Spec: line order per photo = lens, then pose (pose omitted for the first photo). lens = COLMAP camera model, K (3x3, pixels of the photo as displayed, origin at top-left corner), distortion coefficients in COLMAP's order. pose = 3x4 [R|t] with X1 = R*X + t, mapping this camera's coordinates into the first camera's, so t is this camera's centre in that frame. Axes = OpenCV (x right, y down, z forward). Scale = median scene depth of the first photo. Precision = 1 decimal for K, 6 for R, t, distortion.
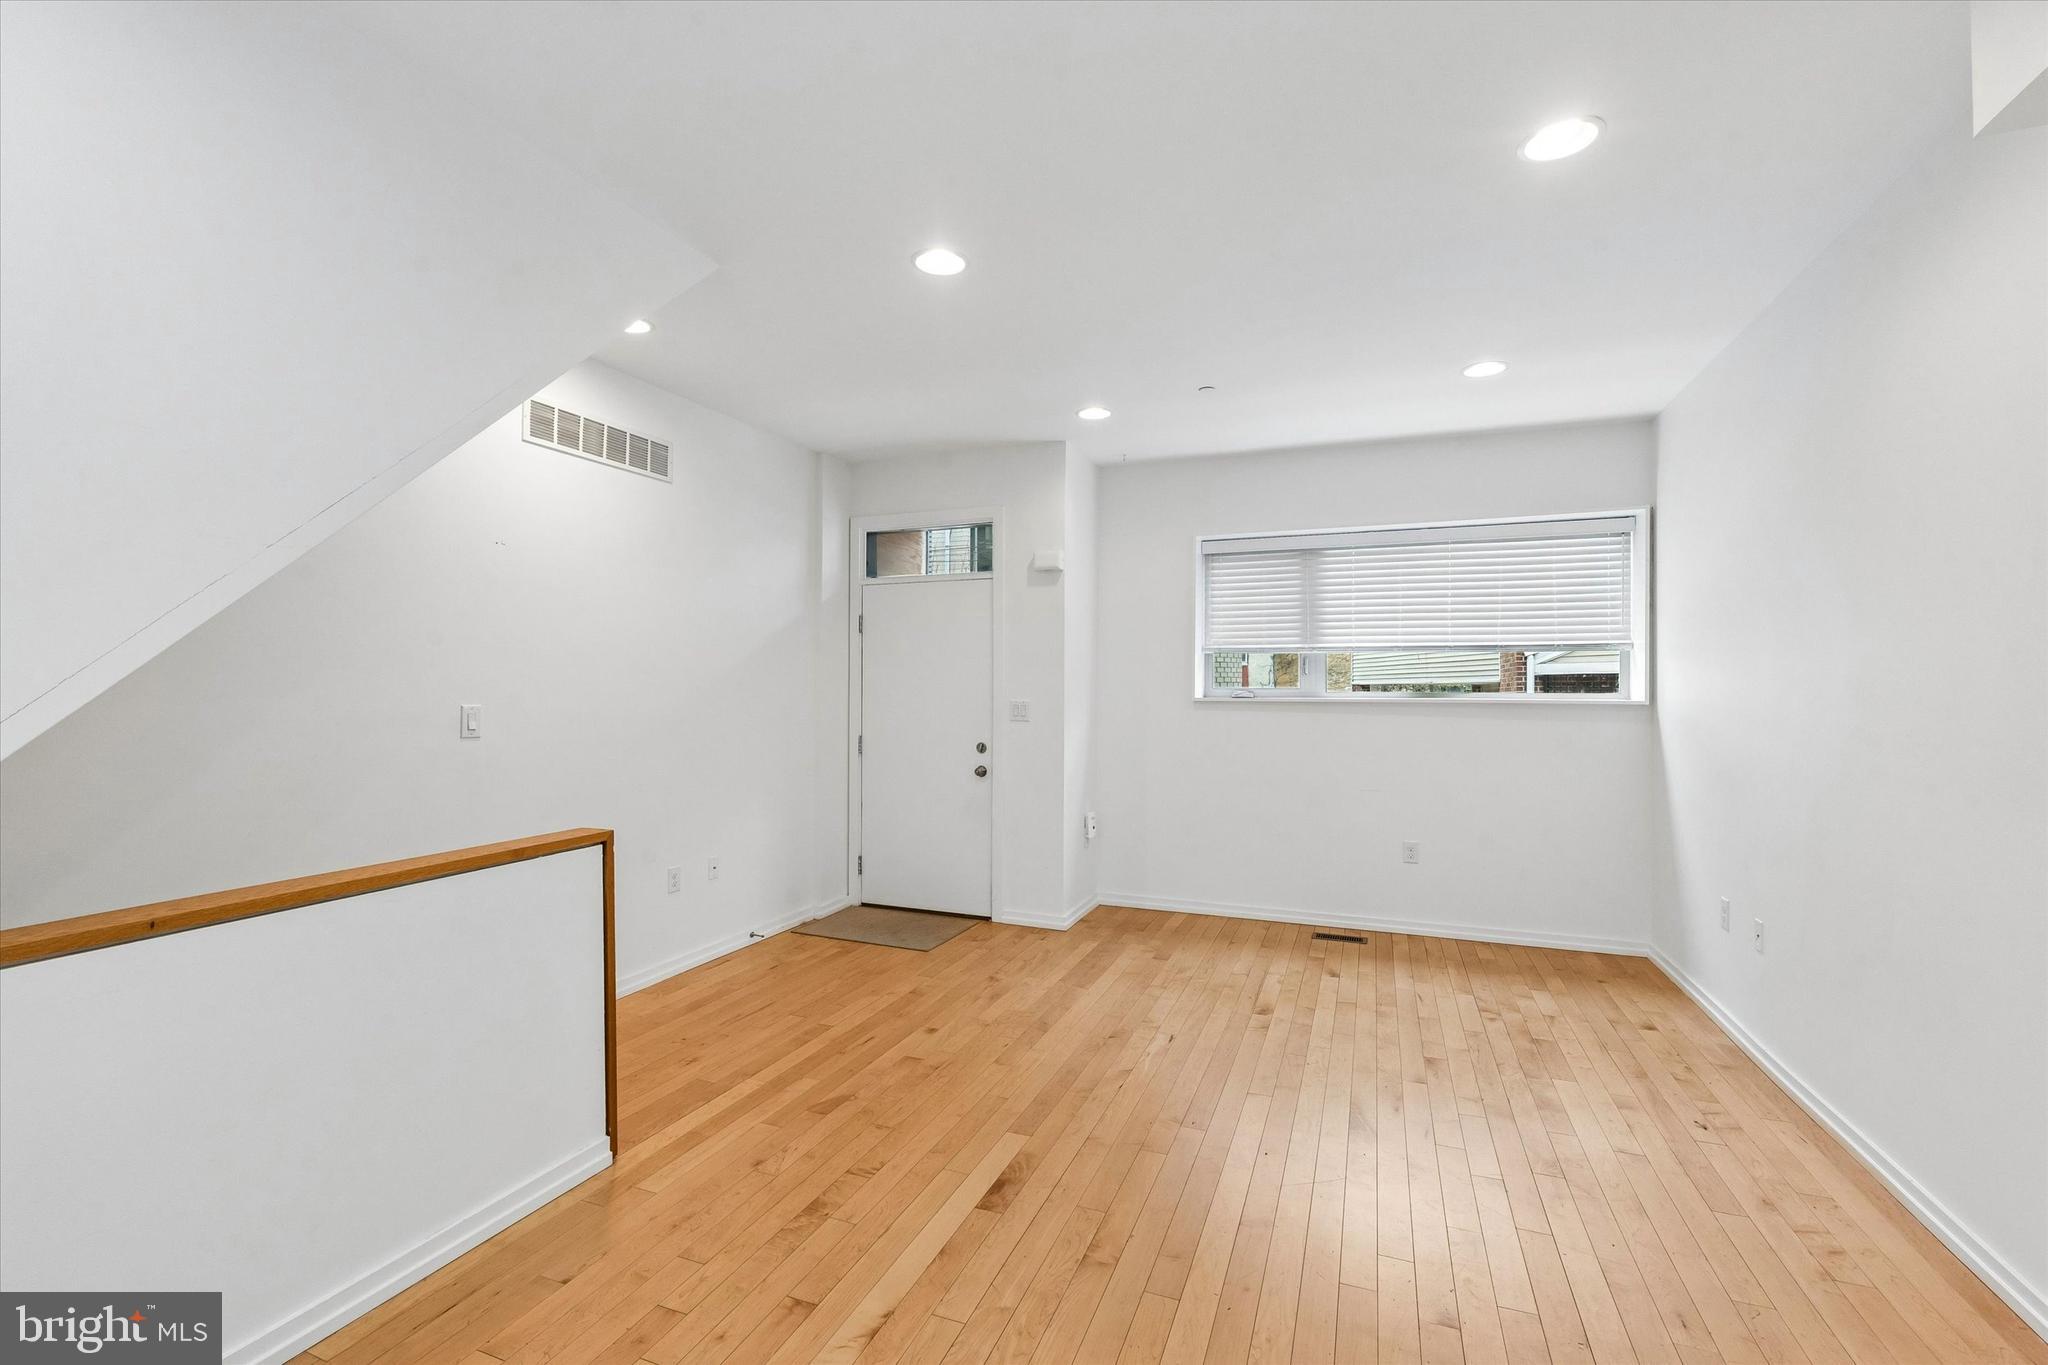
lens RADIAL K [[898.3, 0, 1014.5], [0, 898.3, 685.3], [0, 0, 1]] dist [-0.007905, 0.001651]
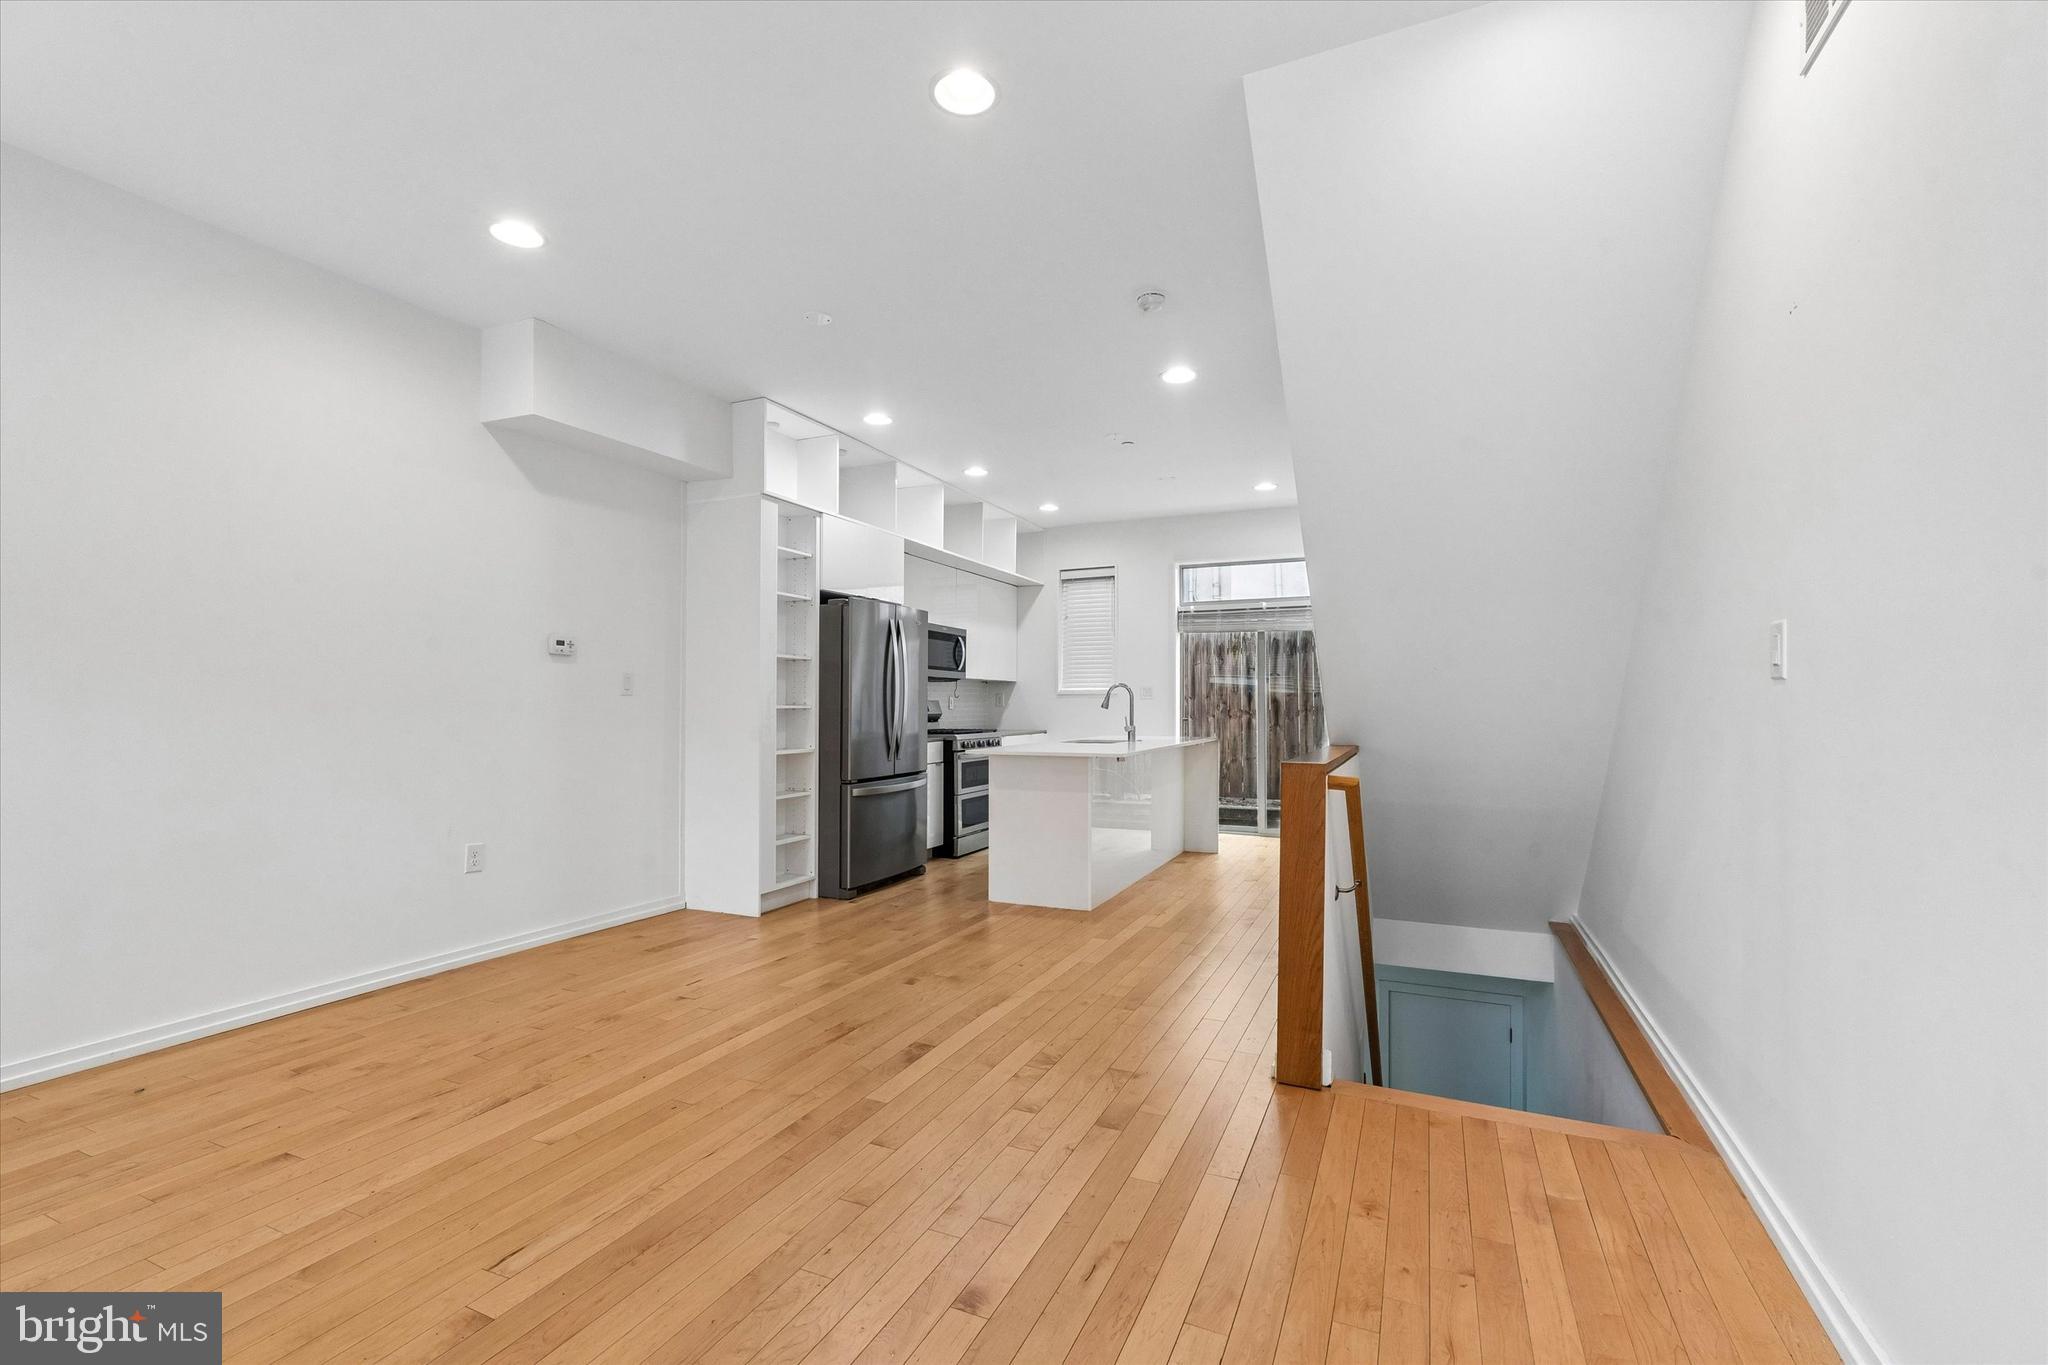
lens RADIAL K [[898.3, 0, 1020.3], [0, 898.3, 693.2], [0, 0, 1]] dist [-0.007905, 0.001651]
pose [[-0.998959, -0.002729, 0.045531, -0.097538], [-0.003688, 0.999773, -0.020976, 0.053020], [-0.045463, -0.021122, -0.998743, 1.034666]]
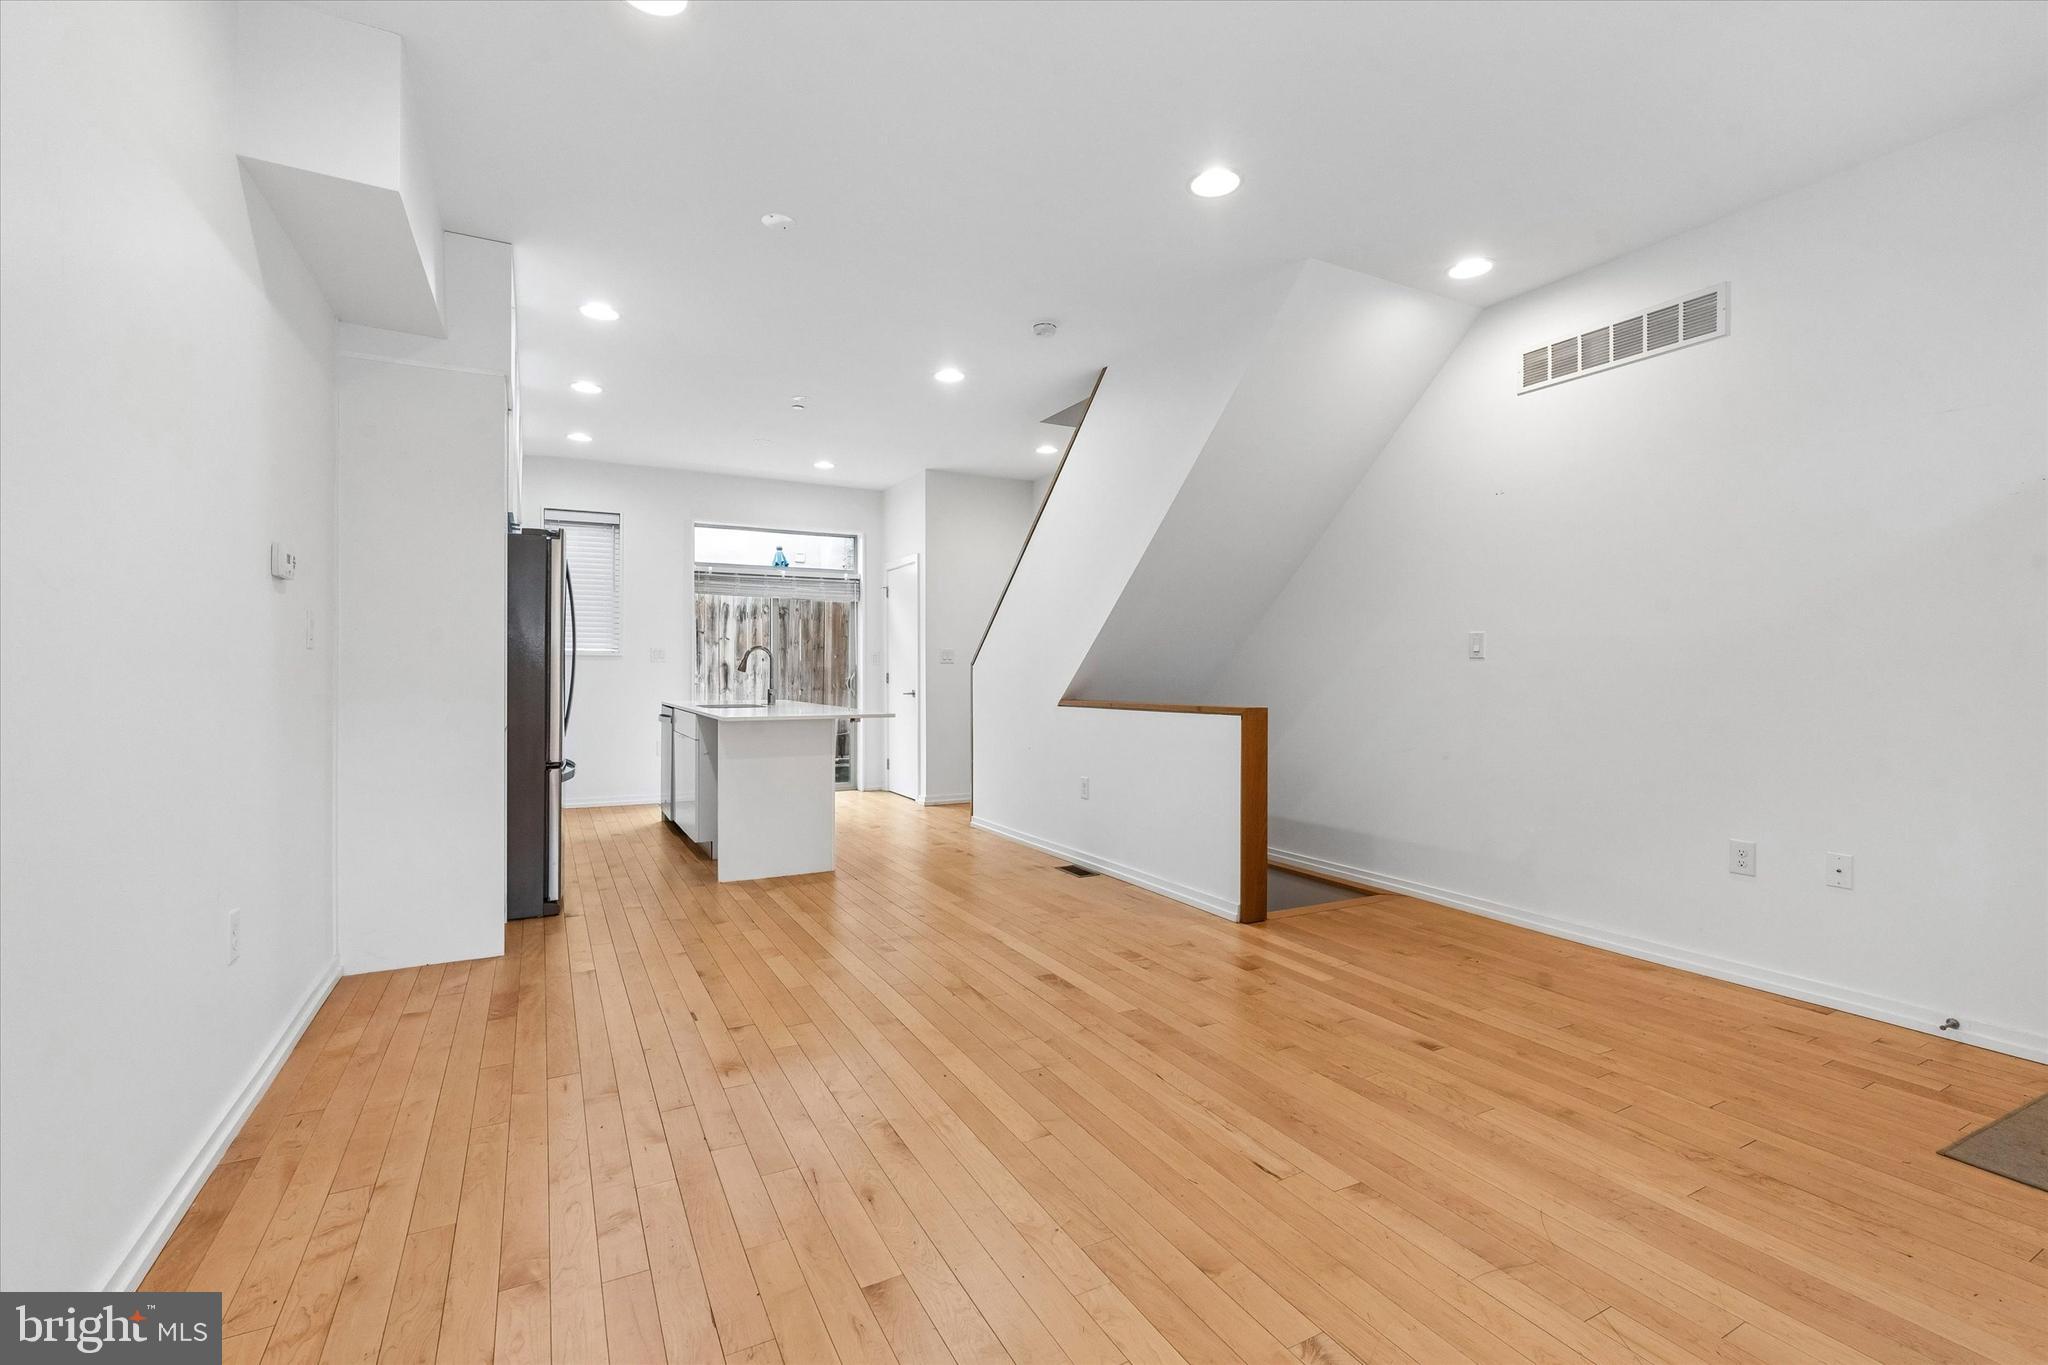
lens RADIAL K [[898.3, 0, 1031.9], [0, 898.3, 672.9], [0, 0, 1]] dist [-0.007905, 0.001651]
pose [[-0.637041, -0.004908, -0.770814, 0.484741], [0.000179, 0.999979, -0.006515, 0.056740], [0.770829, -0.004289, -0.637027, 0.856002]]
